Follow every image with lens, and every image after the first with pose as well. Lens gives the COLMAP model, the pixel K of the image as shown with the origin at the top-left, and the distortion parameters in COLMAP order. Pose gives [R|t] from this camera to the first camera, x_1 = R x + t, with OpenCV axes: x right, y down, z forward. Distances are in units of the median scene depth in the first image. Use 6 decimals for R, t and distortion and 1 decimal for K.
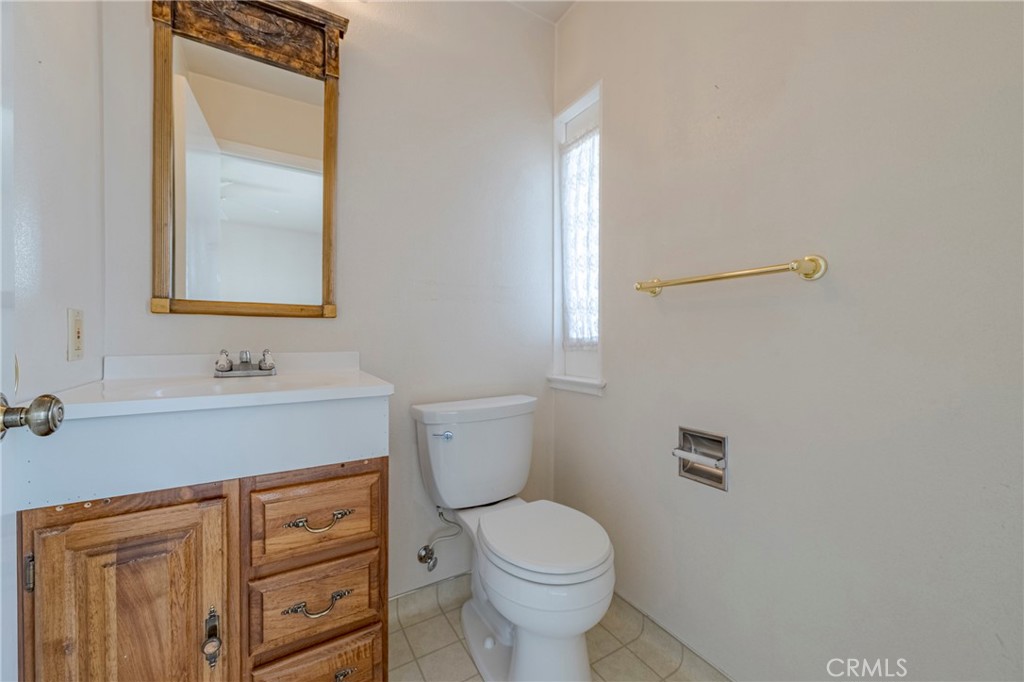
lens RADIAL K [[401.5, 0, 513.7], [0, 401.5, 336.9], [0, 0, 1]] dist [-0.002631, 0.000522]
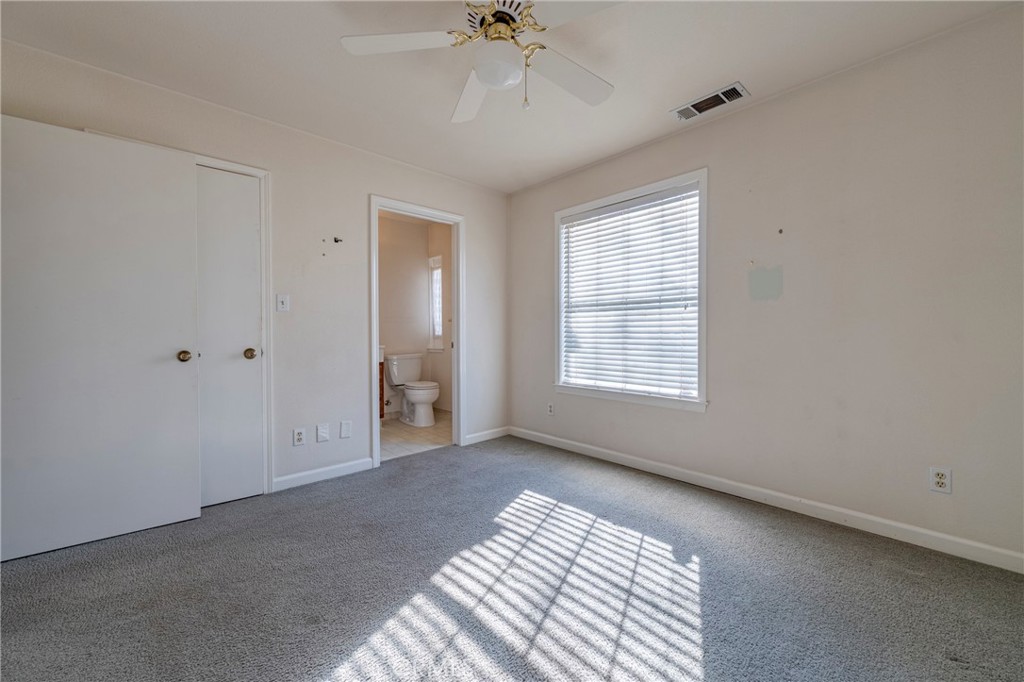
lens RADIAL K [[401.5, 0, 512.7], [0, 401.5, 336.9], [0, 0, 1]] dist [-0.002631, 0.000522]
pose [[0.978903, -0.009541, 0.204105, 0.132105], [0.008670, 0.999949, 0.005161, 0.013777], [-0.204144, -0.003283, 0.978935, -2.692934]]
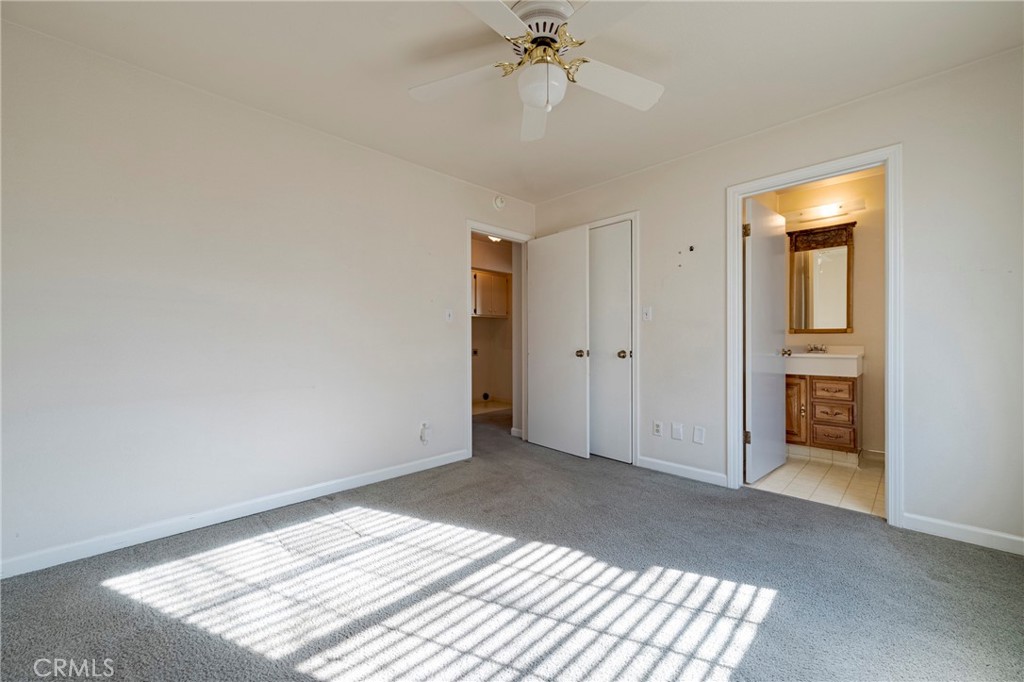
lens RADIAL K [[401.5, 0, 513.2], [0, 401.5, 339.9], [0, 0, 1]] dist [-0.002631, 0.000522]
pose [[0.238685, -0.001312, -0.971096, 1.626728], [-0.002383, 0.999995, -0.001936, 0.007296], [0.971094, 0.002776, 0.238681, -1.845025]]
